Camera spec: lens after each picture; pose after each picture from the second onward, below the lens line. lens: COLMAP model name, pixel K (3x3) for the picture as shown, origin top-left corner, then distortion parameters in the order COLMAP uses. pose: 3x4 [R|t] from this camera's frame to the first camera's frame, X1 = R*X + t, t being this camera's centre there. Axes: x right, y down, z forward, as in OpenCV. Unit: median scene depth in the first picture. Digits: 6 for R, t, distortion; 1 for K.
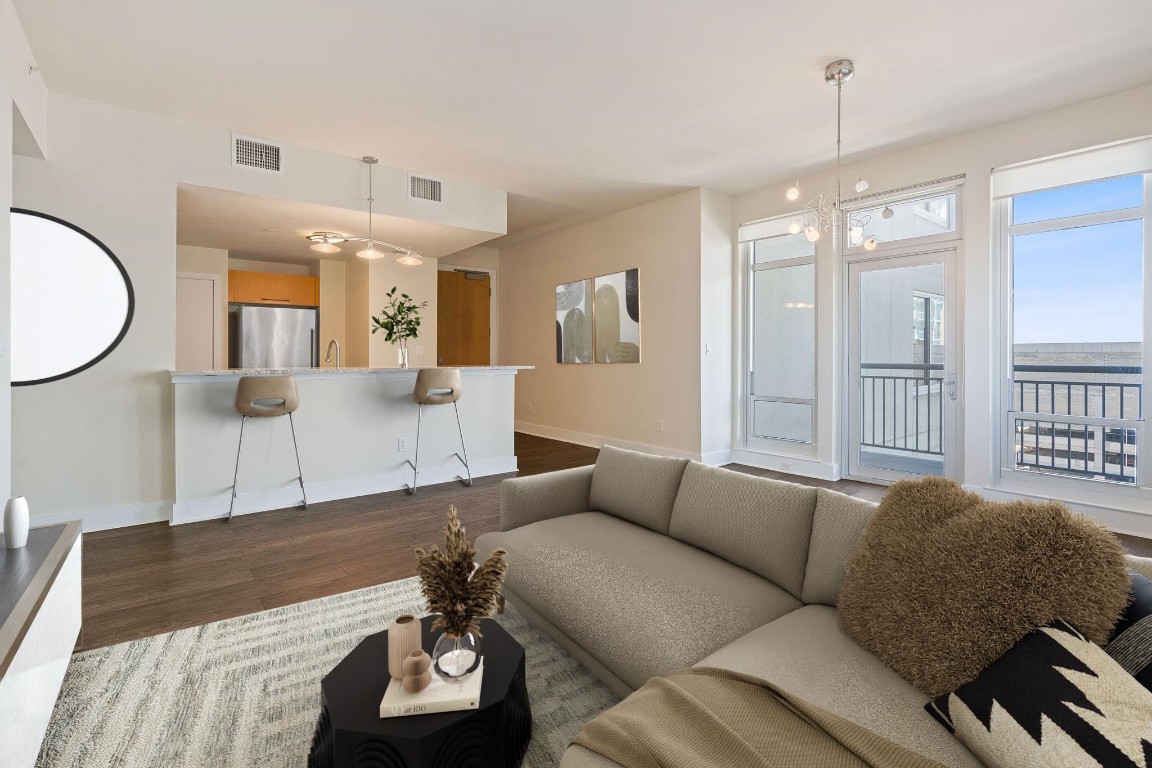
lens RADIAL K [[526.3, 0, 595.5], [0, 526.3, 356.8], [0, 0, 1]] dist [-0.002201, 0.001015]
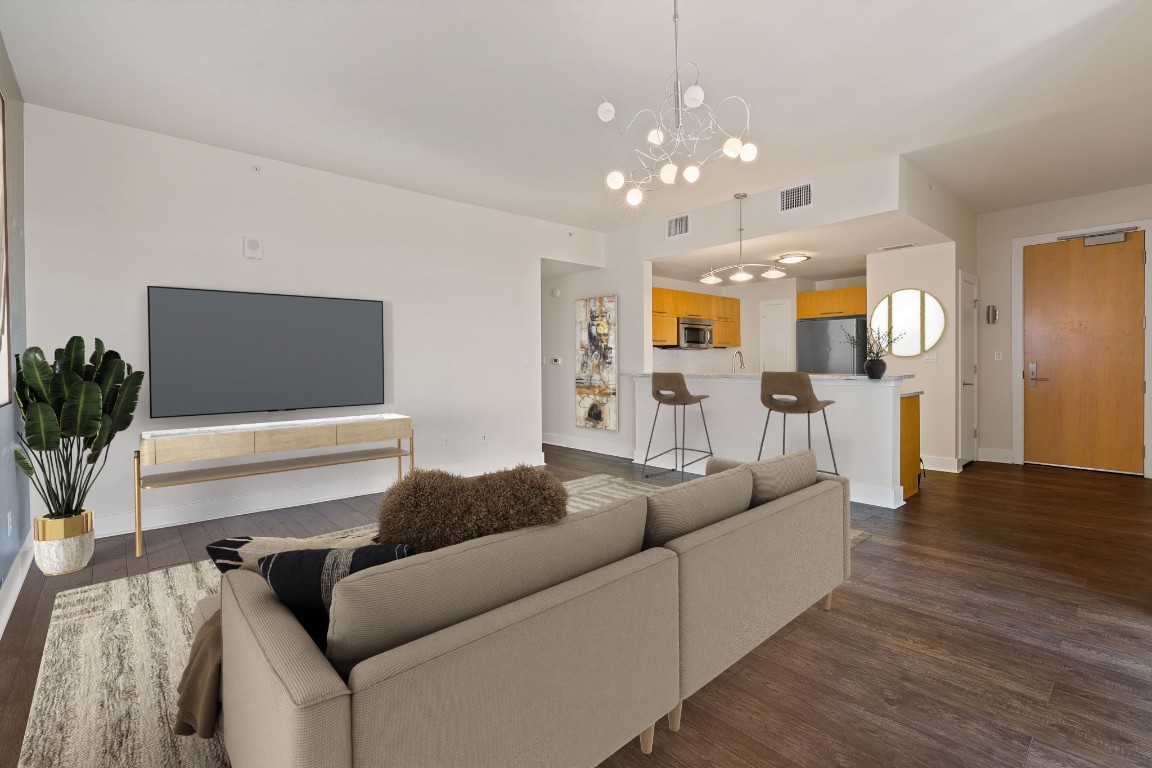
lens RADIAL K [[526.3, 0, 577.5], [0, 526.3, 374.8], [0, 0, 1]] dist [-0.002201, 0.001015]
pose [[0.062087, 0.017227, -0.997922, 0.665351], [0.005304, 0.999831, 0.017590, 0.000733], [0.998057, -0.006385, 0.061985, 0.519285]]
